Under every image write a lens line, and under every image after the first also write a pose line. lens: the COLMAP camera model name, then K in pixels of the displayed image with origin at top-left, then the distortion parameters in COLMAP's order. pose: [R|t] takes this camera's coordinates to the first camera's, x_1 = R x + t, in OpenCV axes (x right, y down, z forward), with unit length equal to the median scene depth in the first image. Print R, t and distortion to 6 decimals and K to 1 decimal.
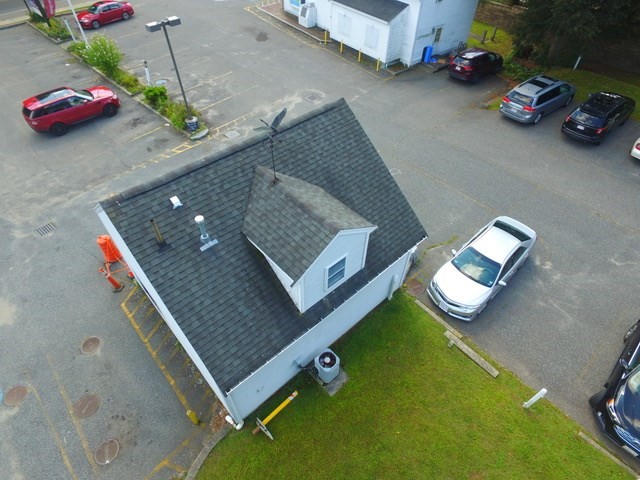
lens RADIAL K [[369.3, 0, 319.3], [0, 369.3, 239.0], [0, 0, 1]] dist [-0.014368, 0.015444]
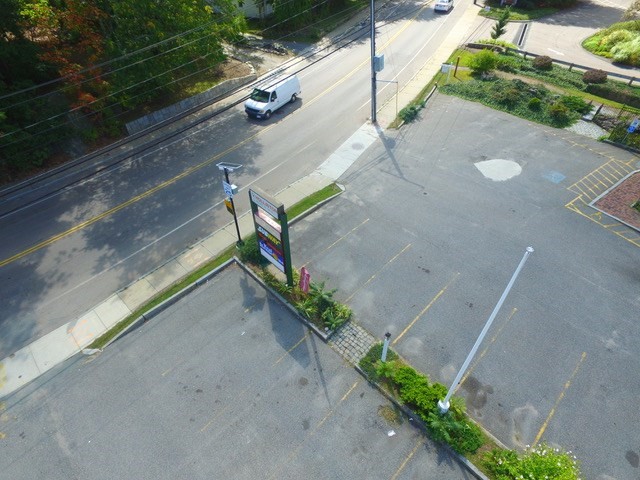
lens RADIAL K [[369.3, 0, 319.3], [0, 369.3, 239.0], [0, 0, 1]] dist [-0.014368, 0.015444]
pose [[0.999280, 0.006357, -0.037411, -0.824572], [-0.008654, 0.998065, -0.061576, -0.751934], [0.036947, 0.061855, 0.997401, 0.550062]]
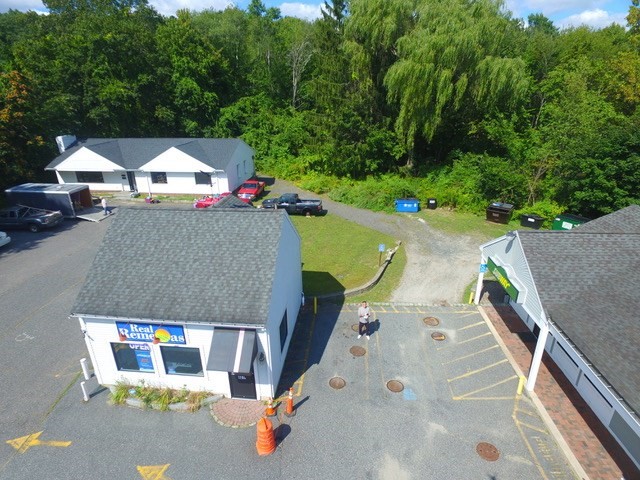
lens RADIAL K [[369.3, 0, 319.3], [0, 369.3, 239.0], [0, 0, 1]] dist [-0.014368, 0.015444]
pose [[-0.664555, -0.288021, 0.689500, -0.626376], [0.553226, 0.430625, 0.713094, -0.391021], [-0.502302, 0.855340, -0.126833, 0.386518]]
